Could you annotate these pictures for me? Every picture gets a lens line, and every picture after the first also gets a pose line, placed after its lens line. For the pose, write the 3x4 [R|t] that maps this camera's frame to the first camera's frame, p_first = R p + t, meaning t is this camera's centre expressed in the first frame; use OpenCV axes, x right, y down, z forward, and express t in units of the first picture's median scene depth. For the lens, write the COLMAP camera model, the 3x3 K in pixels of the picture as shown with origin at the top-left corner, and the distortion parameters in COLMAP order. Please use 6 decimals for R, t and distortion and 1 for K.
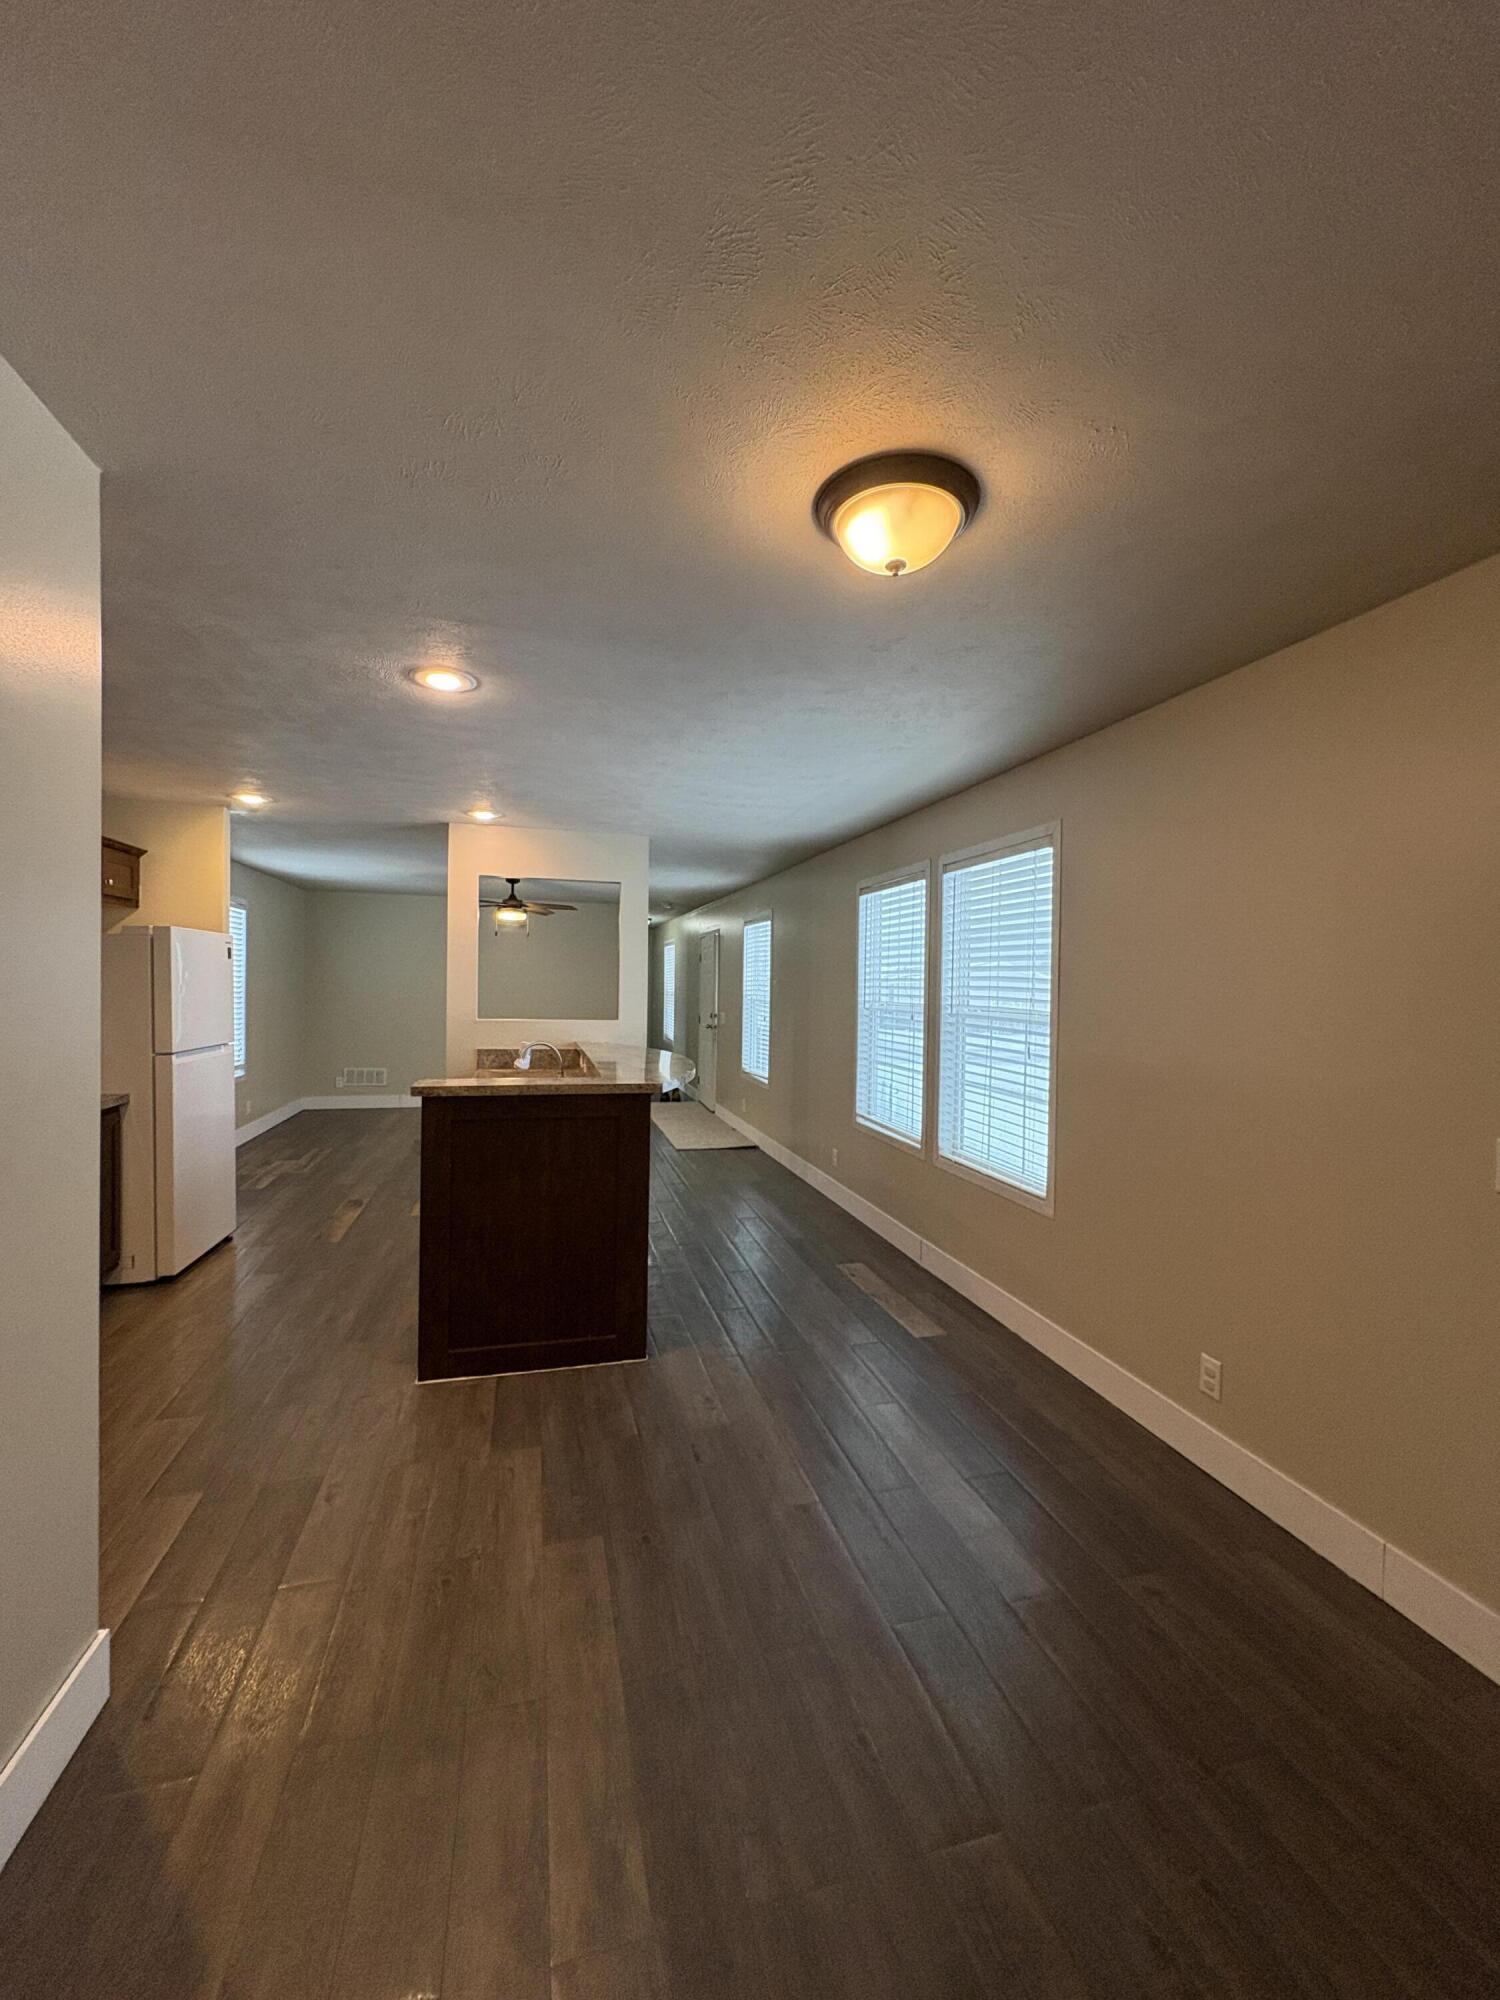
lens RADIAL K [[794.9, 0, 751.6], [0, 794.9, 994.0], [0, 0, 1]] dist [0.002909, 0.000562]
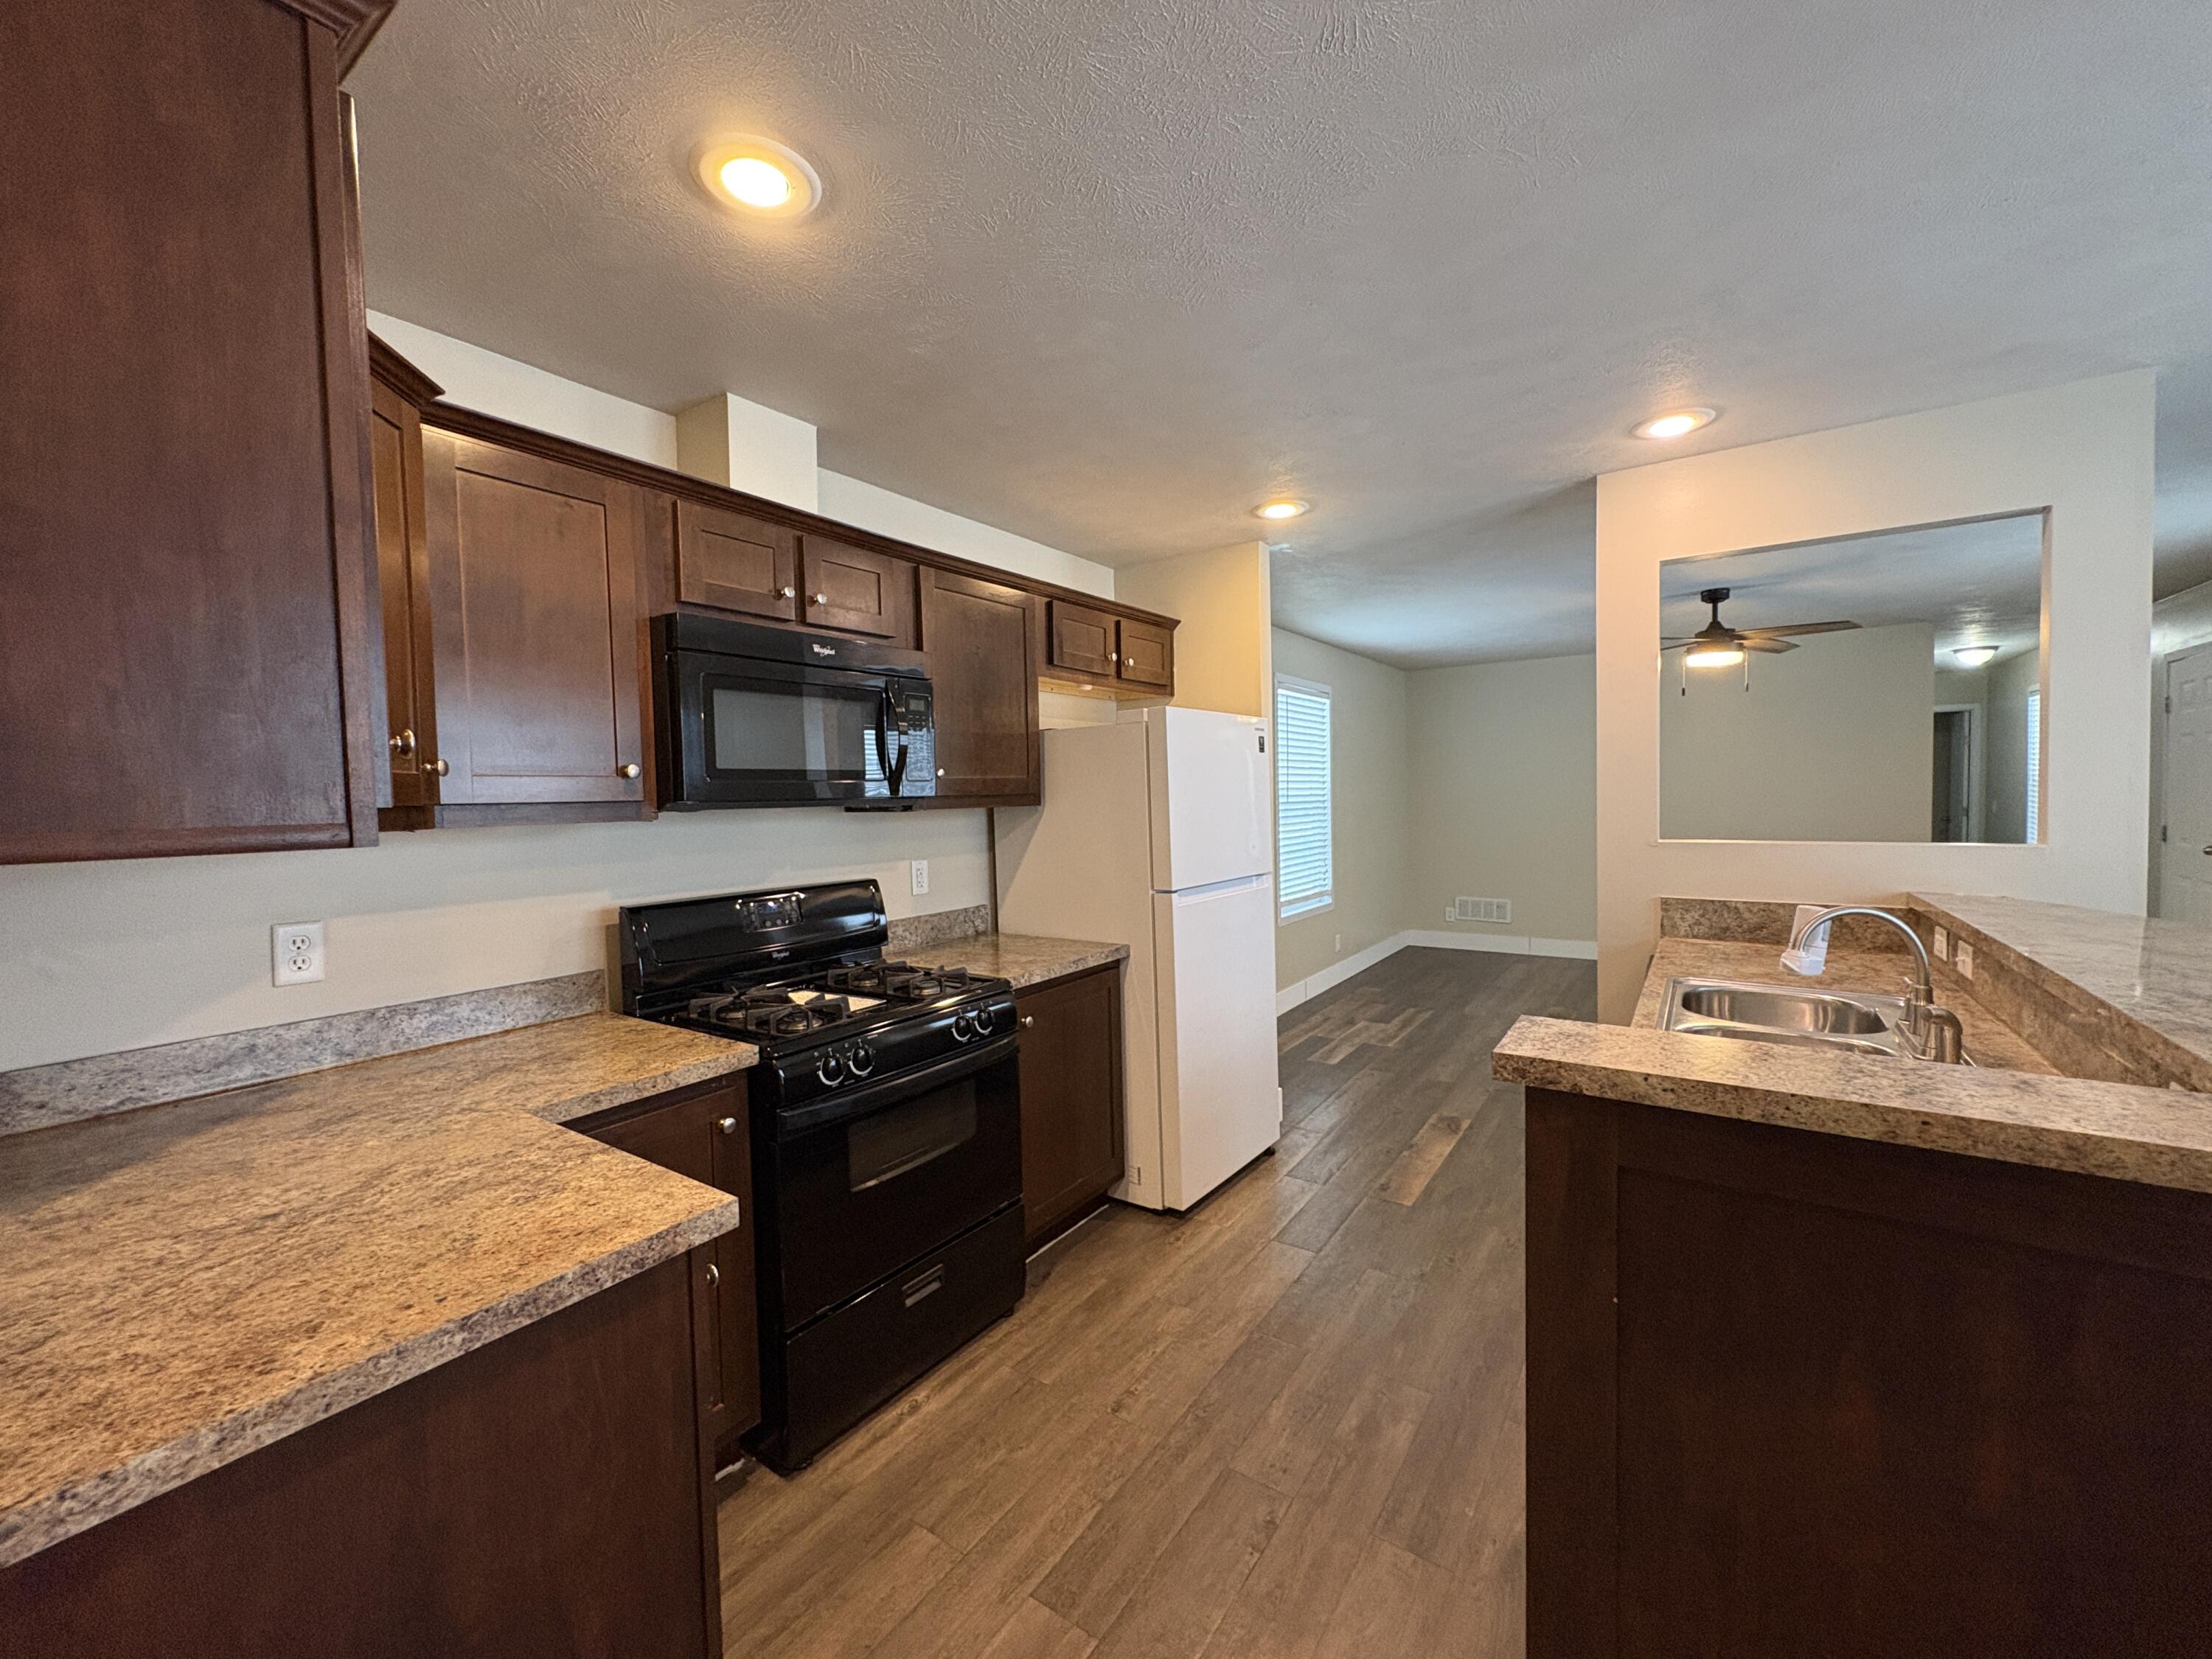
lens RADIAL K [[879.1, 0, 1106.0], [0, 879.1, 829.5], [0, 0, 1]] dist [0.002909, 0.000562]
pose [[0.641014, -0.000266, -0.767529, -0.135438], [0.025621, 0.999450, 0.021052, 0.002659], [0.767101, -0.033159, 0.640669, 0.353287]]
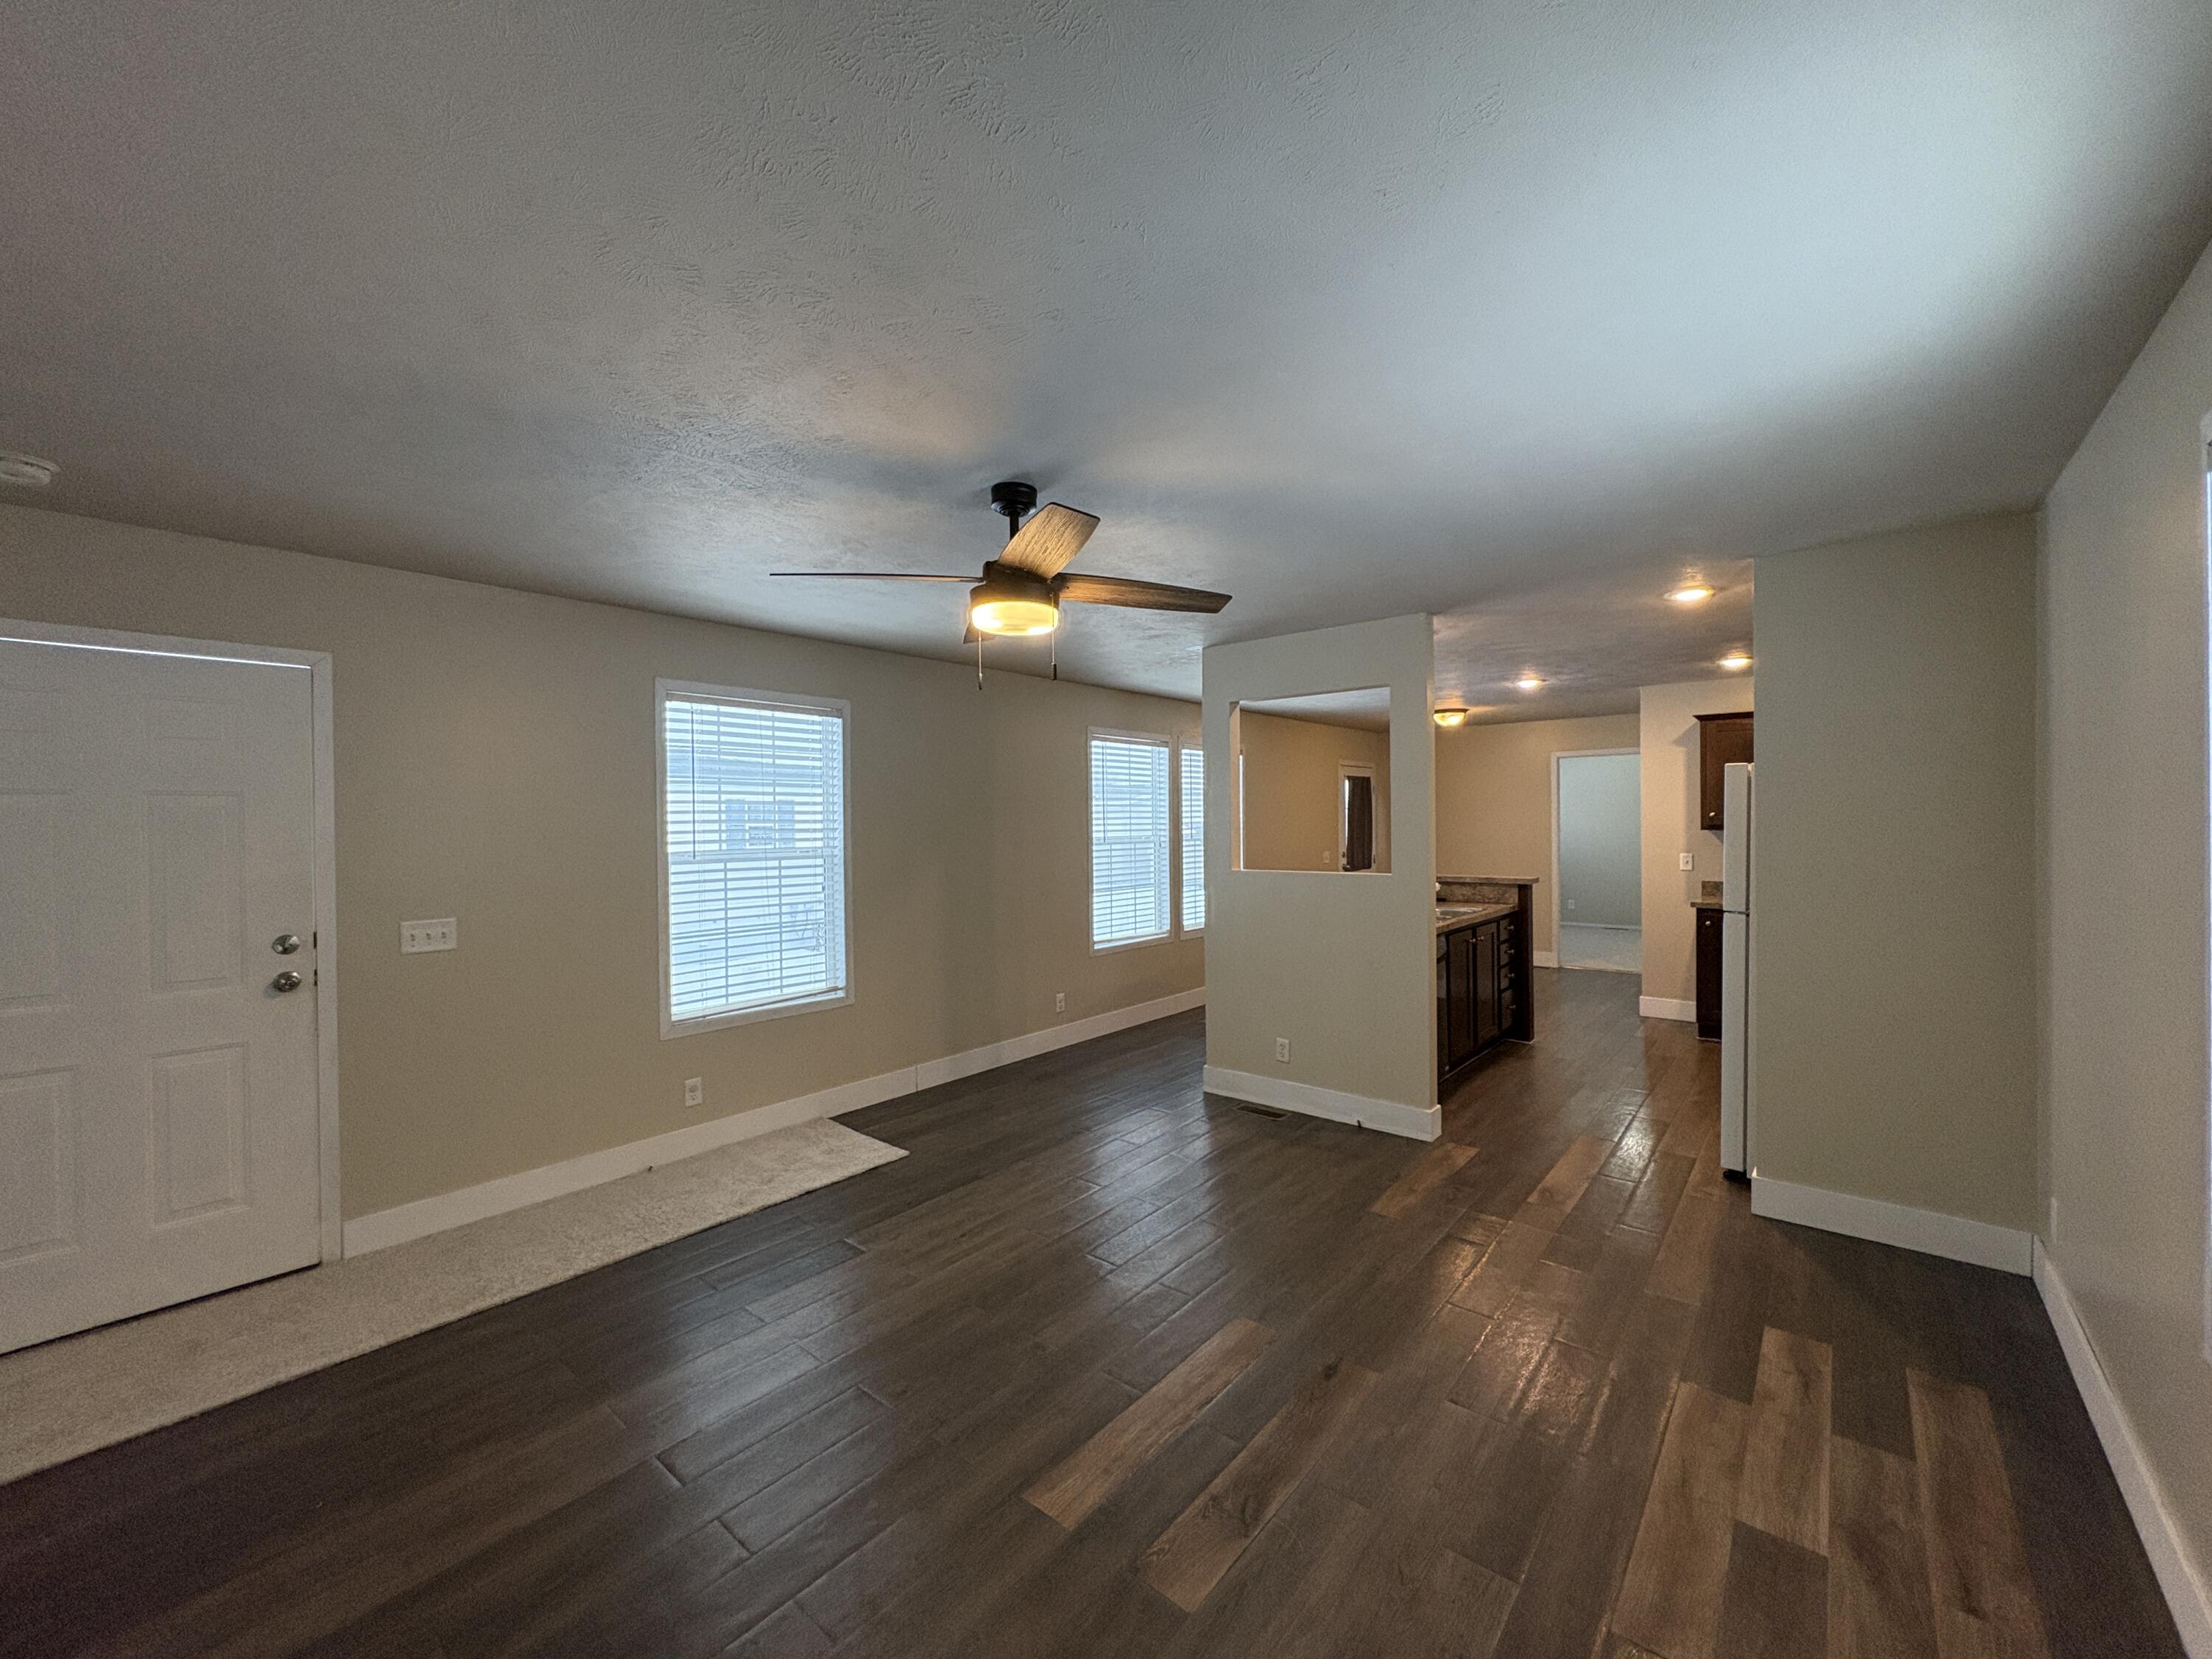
lens RADIAL K [[879.1, 0, 1106.0], [0, 879.1, 829.5], [0, 0, 1]] dist [0.002909, 0.000562]
pose [[-0.567819, -0.016025, 0.822997, -0.886658], [0.012934, 0.999513, 0.028386, -0.039545], [-0.823052, 0.026763, -0.567336, 1.716990]]
